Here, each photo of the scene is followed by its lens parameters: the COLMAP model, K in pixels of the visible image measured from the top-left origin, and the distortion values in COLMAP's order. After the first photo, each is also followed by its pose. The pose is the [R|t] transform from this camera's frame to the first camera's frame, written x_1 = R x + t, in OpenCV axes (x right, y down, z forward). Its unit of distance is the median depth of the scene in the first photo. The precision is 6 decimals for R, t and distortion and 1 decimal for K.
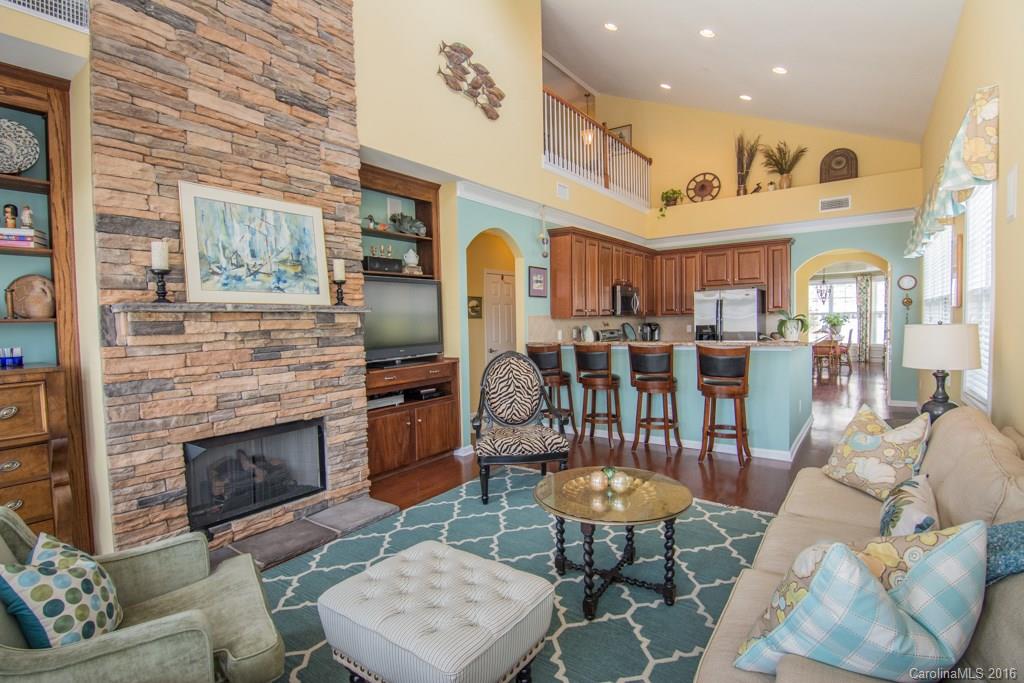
lens RADIAL K [[495.7, 0, 512.0], [0, 495.7, 341.5], [0, 0, 1]] dist [-0.004260, -0.012768]
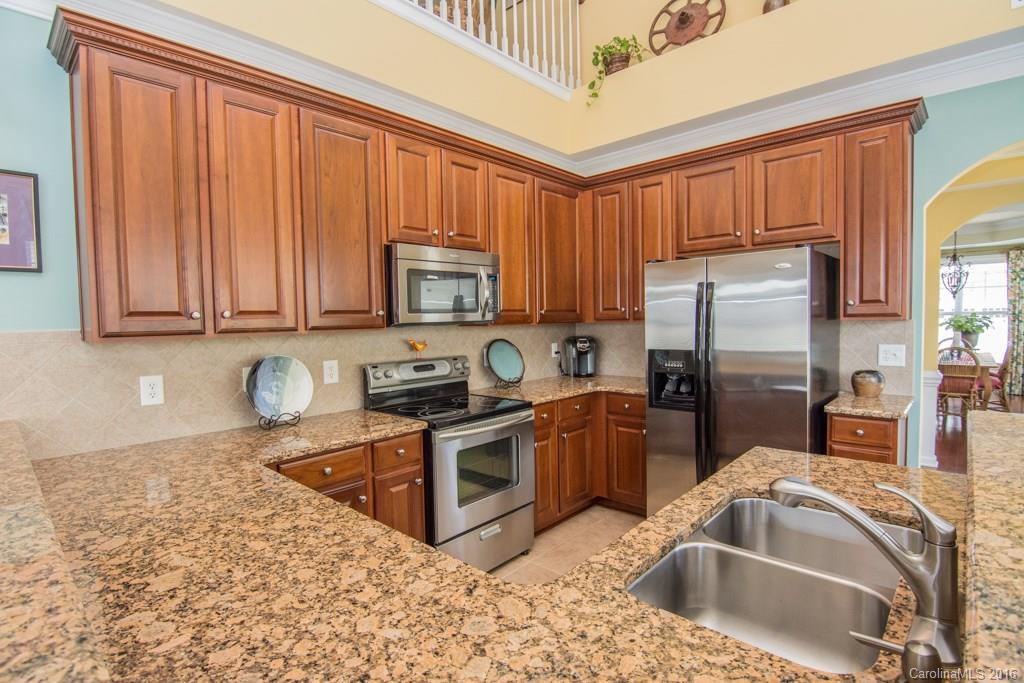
lens RADIAL K [[495.7, 0, 512.0], [0, 495.7, 341.5], [0, 0, 1]] dist [-0.004260, -0.012768]
pose [[0.992313, 0.006468, -0.123581, 0.357545], [-0.005664, 0.999960, 0.006863, -0.046404], [0.123621, -0.006110, 0.992311, 0.683026]]
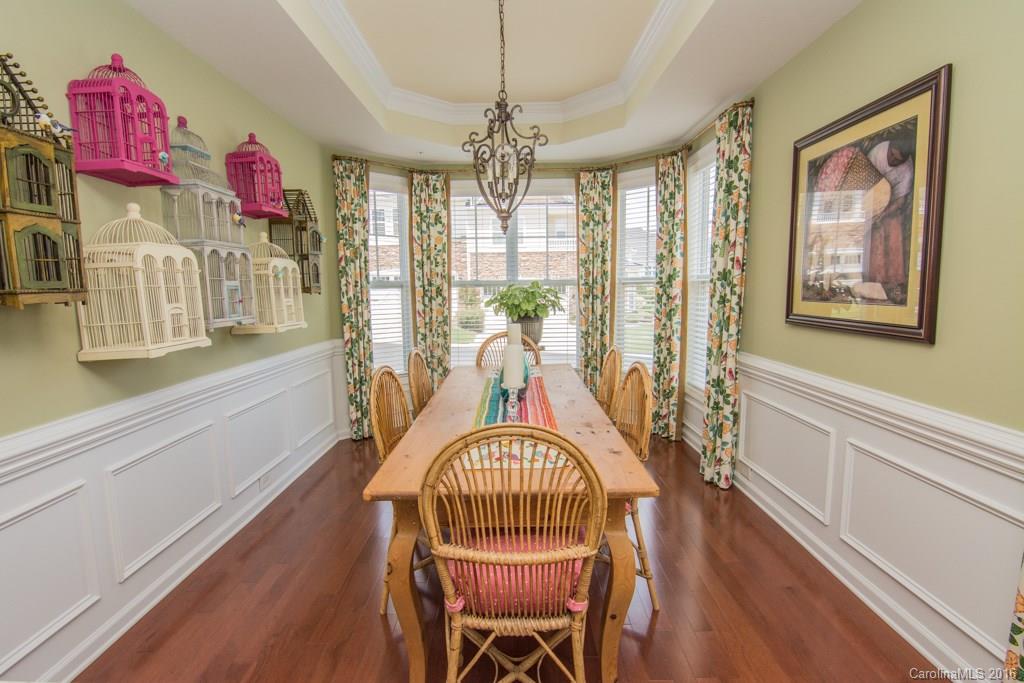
lens RADIAL K [[495.7, 0, 512.0], [0, 495.7, 341.5], [0, 0, 1]] dist [-0.004260, -0.012768]
pose [[0.813277, -0.054520, 0.579317, 0.907185], [0.023672, 0.997877, 0.060678, -0.075445], [-0.581395, -0.035634, 0.812841, 1.470095]]
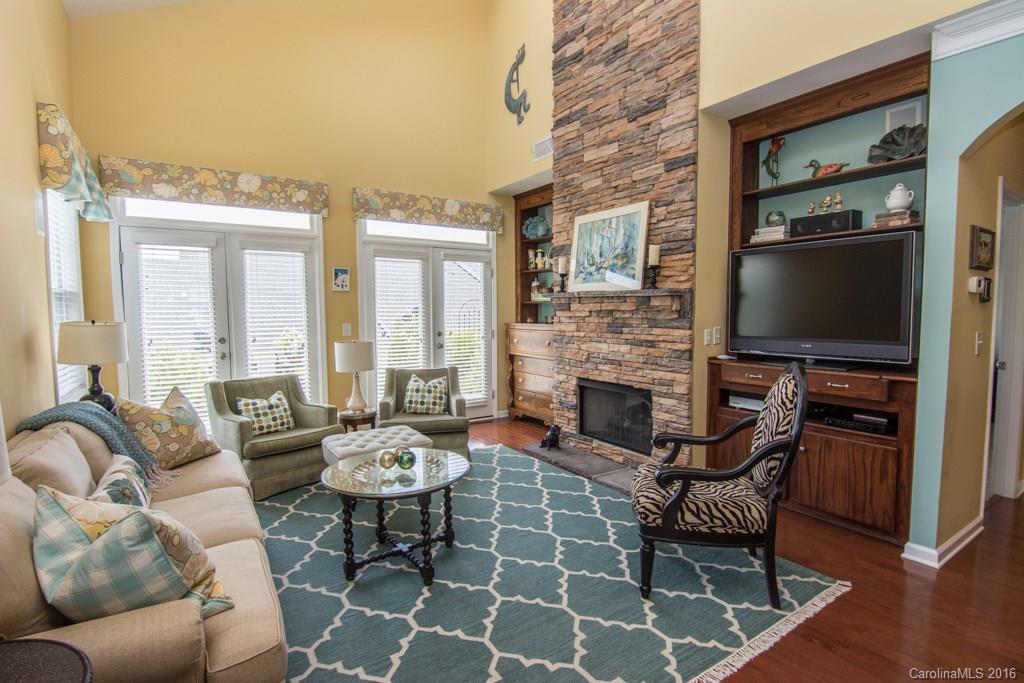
lens RADIAL K [[495.7, 0, 512.0], [0, 495.7, 341.5], [0, 0, 1]] dist [-0.004260, -0.012768]
pose [[-0.358578, 0.087125, -0.929425, 0.386629], [-0.028490, 0.994150, 0.104183, -0.032480], [0.933065, 0.063837, -0.353998, 0.566952]]
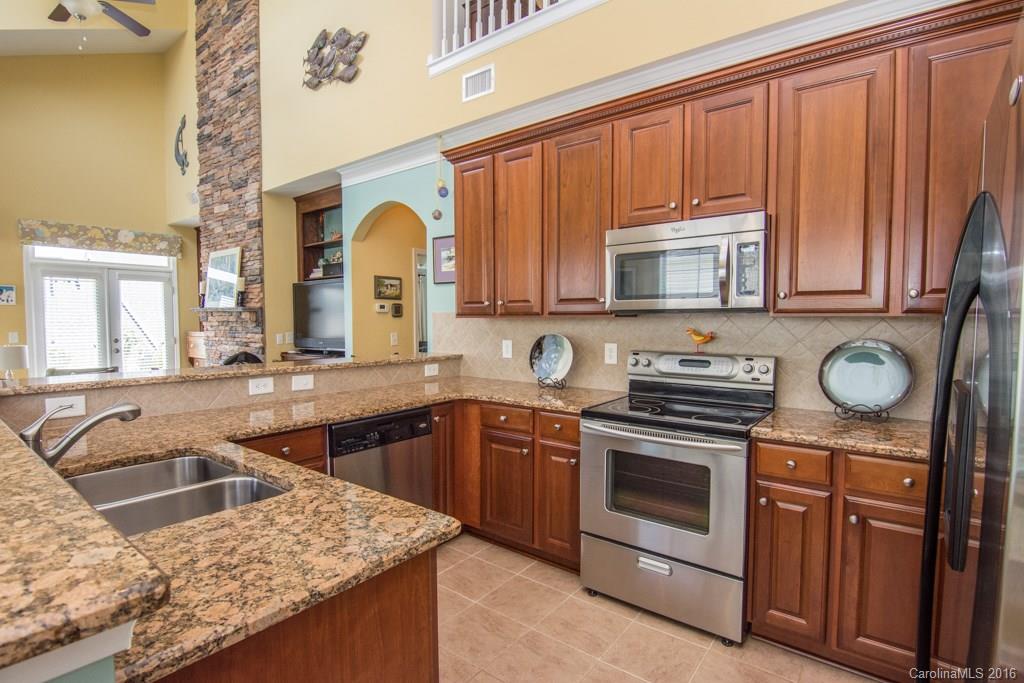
lens RADIAL K [[495.7, 0, 512.0], [0, 495.7, 341.5], [0, 0, 1]] dist [-0.004260, -0.012768]
pose [[-0.038844, 0.069387, -0.996833, 0.609476], [-0.042072, 0.996588, 0.071009, -0.057029], [0.998359, 0.044697, -0.035792, 0.986346]]
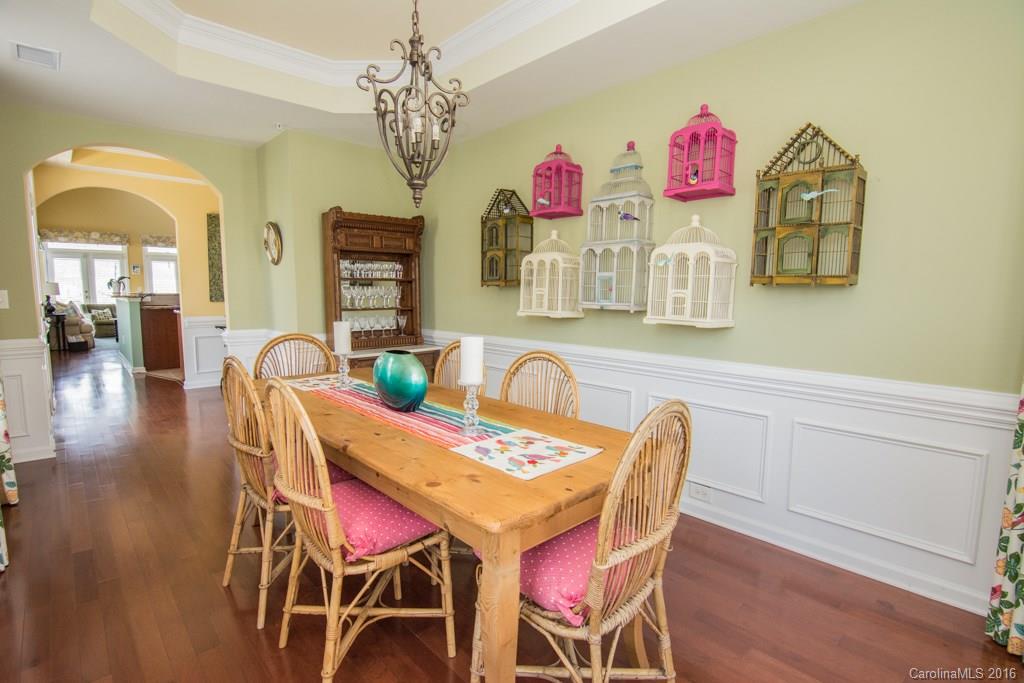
lens RADIAL K [[495.7, 0, 512.0], [0, 495.7, 341.5], [0, 0, 1]] dist [-0.004260, -0.012768]
pose [[-0.199574, 0.126700, -0.971657, 1.382650], [-0.046868, 0.989236, 0.138619, -0.097785], [0.978761, 0.073204, -0.191488, 1.873473]]
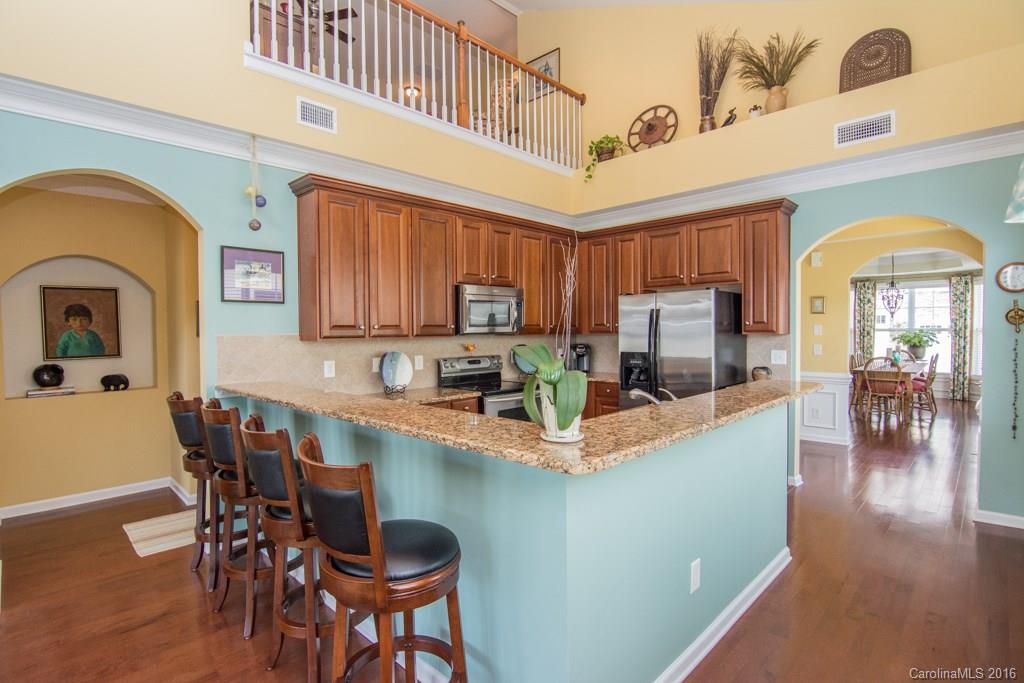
lens RADIAL K [[495.7, 0, 512.0], [0, 495.7, 341.5], [0, 0, 1]] dist [-0.004260, -0.012768]
pose [[0.988639, 0.015122, -0.149547, 0.378422], [-0.017598, 0.999729, -0.015248, -0.038264], [0.149276, 0.017706, 0.988637, 0.444284]]
